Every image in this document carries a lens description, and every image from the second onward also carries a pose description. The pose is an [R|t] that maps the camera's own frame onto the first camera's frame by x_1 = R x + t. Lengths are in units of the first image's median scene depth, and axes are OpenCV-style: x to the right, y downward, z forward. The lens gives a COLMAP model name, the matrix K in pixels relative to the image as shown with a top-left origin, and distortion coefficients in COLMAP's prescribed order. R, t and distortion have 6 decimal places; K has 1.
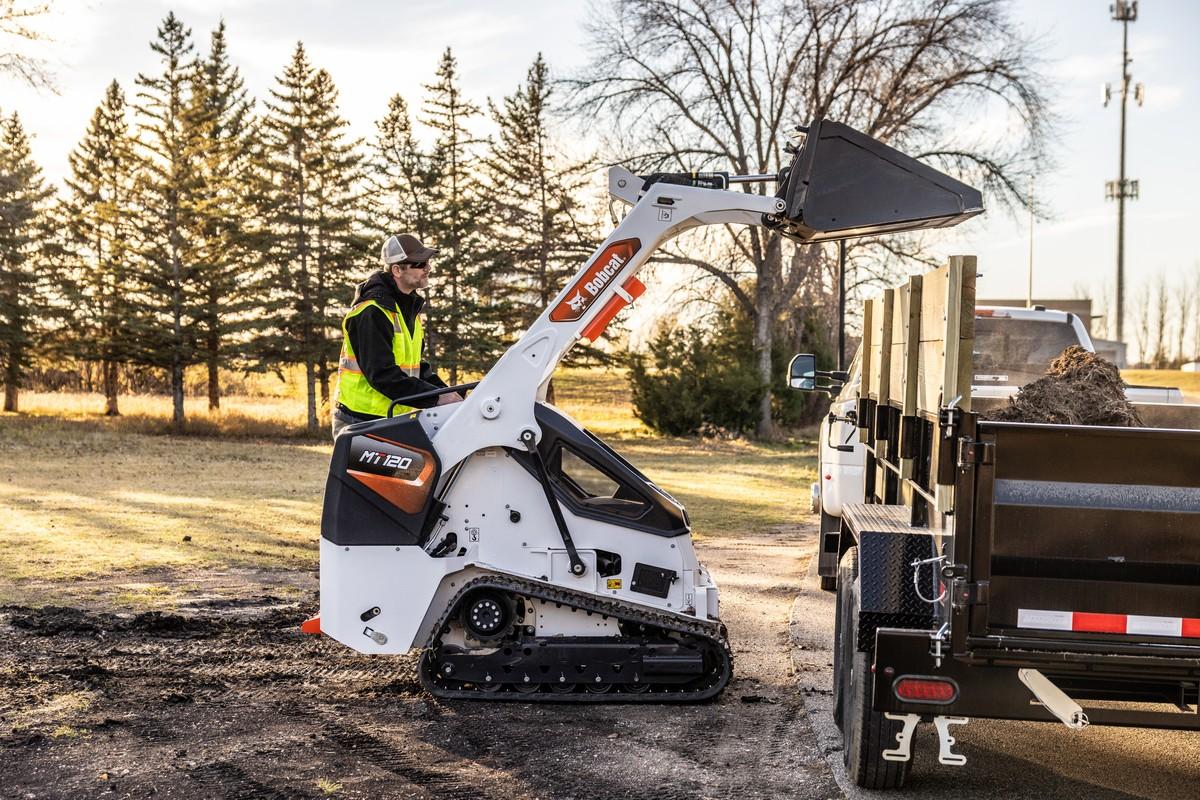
lens RADIAL K [[2036.8, 0, 600.0], [0, 2036.8, 400.0], [0, 0, 1]] dist [0.022850, 0.066897]
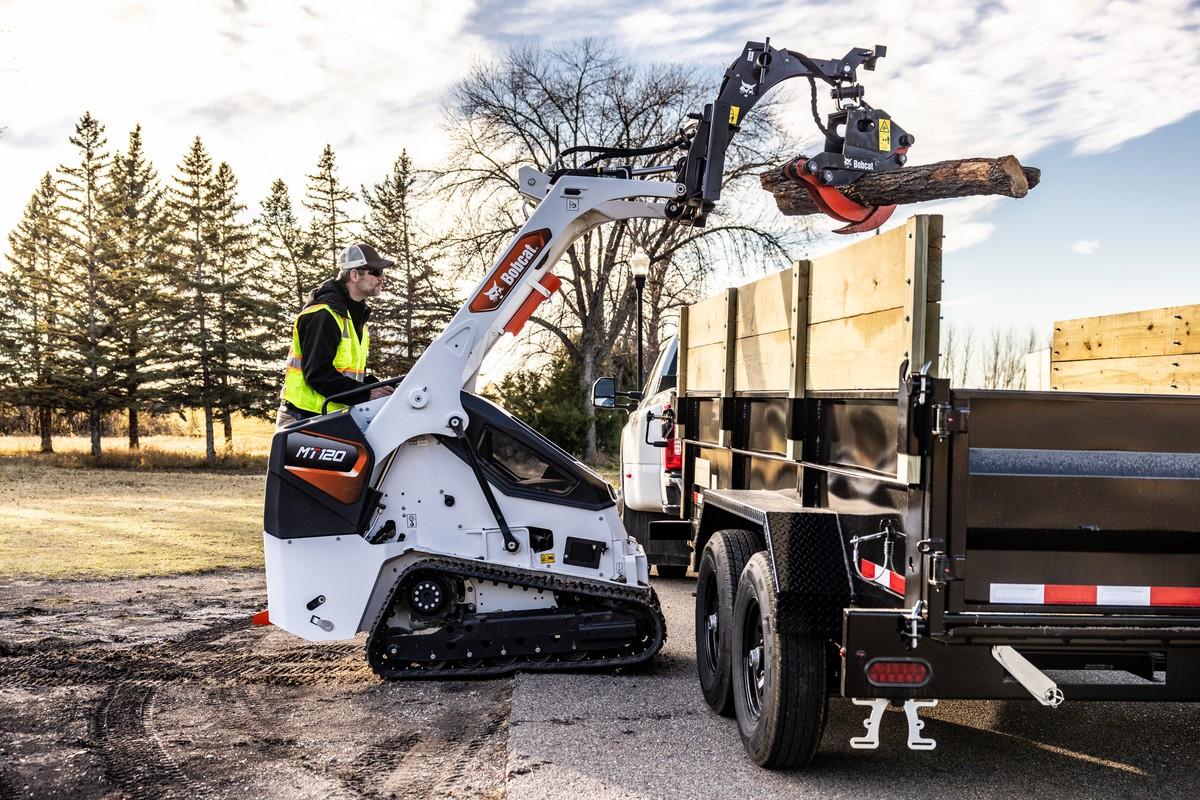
lens RADIAL K [[2036.8, 0, 600.0], [0, 2036.8, 400.0], [0, 0, 1]] dist [0.022850, 0.066897]
pose [[0.993151, -0.014259, 0.115967, -0.056170], [0.014993, 0.999873, -0.005462, -0.011922], [-0.115875, 0.007163, 0.993238, -0.219031]]
